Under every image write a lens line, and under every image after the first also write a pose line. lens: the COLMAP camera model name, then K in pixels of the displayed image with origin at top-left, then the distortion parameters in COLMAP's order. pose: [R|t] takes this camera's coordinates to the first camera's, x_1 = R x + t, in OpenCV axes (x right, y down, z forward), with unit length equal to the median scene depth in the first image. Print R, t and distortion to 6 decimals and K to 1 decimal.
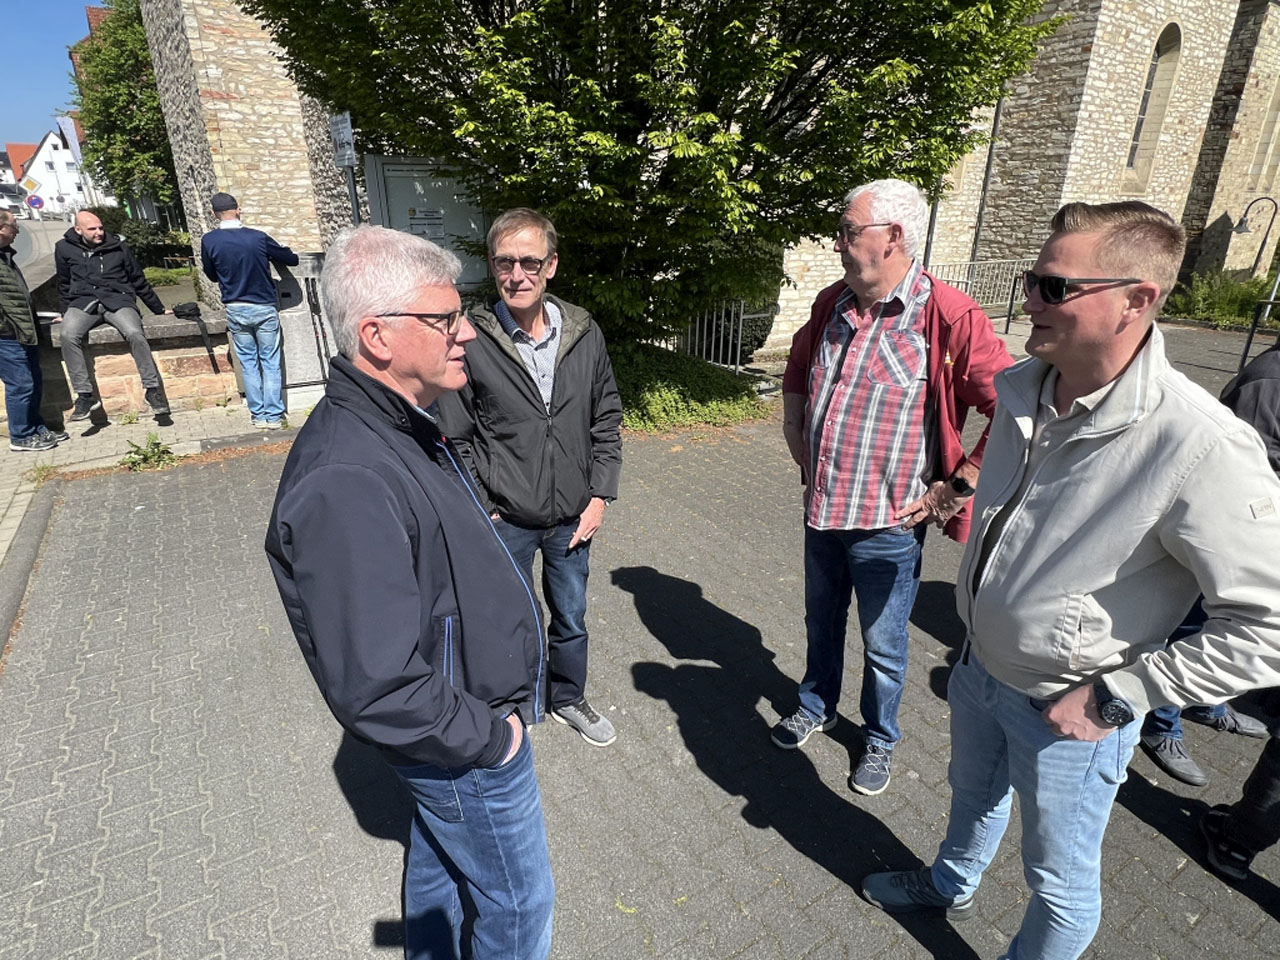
lens RADIAL K [[710.1, 0, 640.0], [0, 710.1, 480.0], [0, 0, 1]] dist [-0.000559, -0.000871]
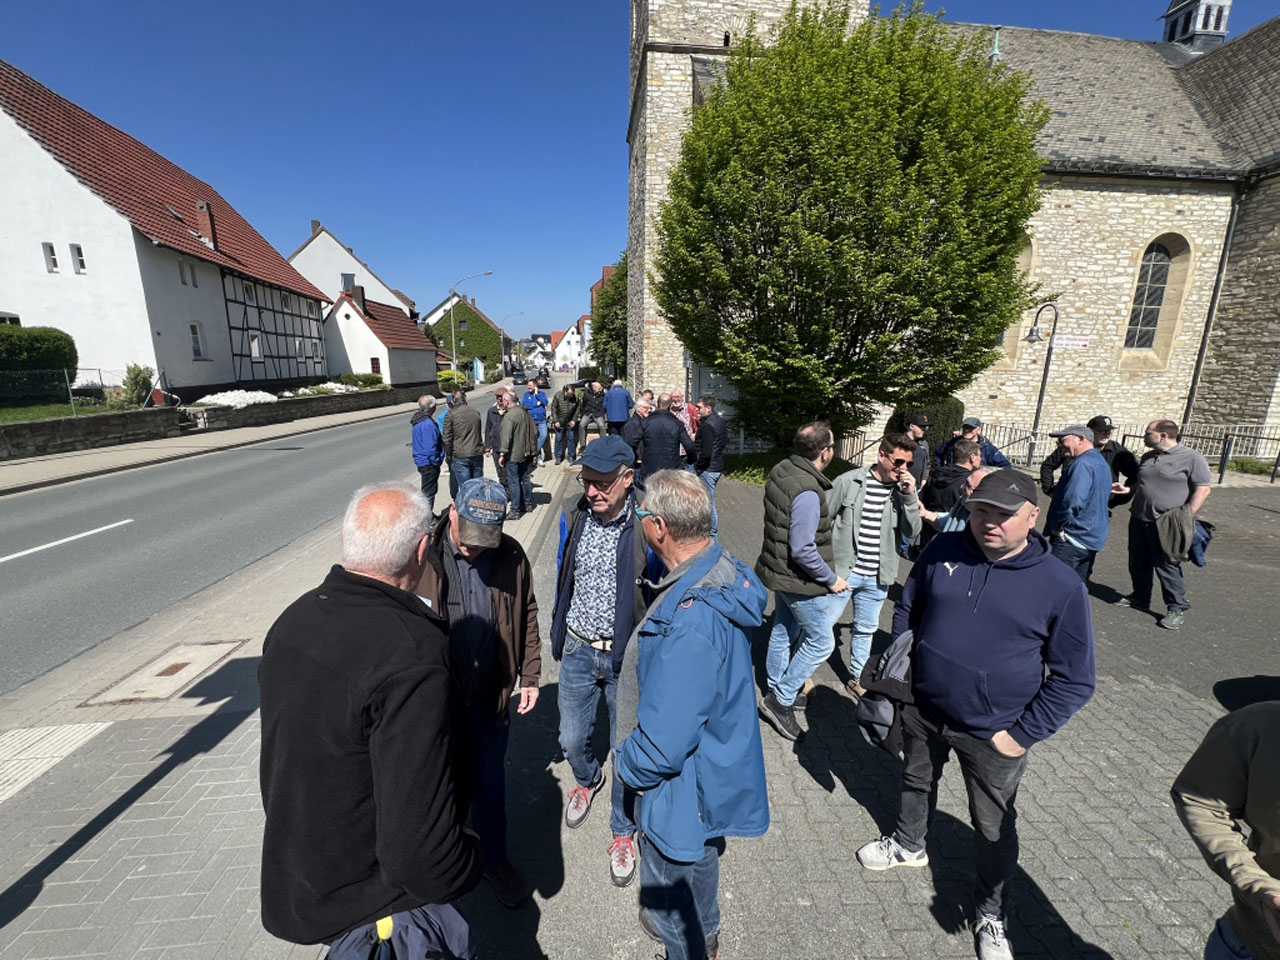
lens RADIAL K [[538.4, 0, 640.0], [0, 538.4, 480.0], [0, 0, 1]] dist [-0.001346, -0.000256]
pose [[0.868816, 0.114508, -0.481712, 0.126274], [-0.188453, 0.976142, -0.107853, 0.055878], [0.457869, 0.184485, 0.869668, -0.202528]]
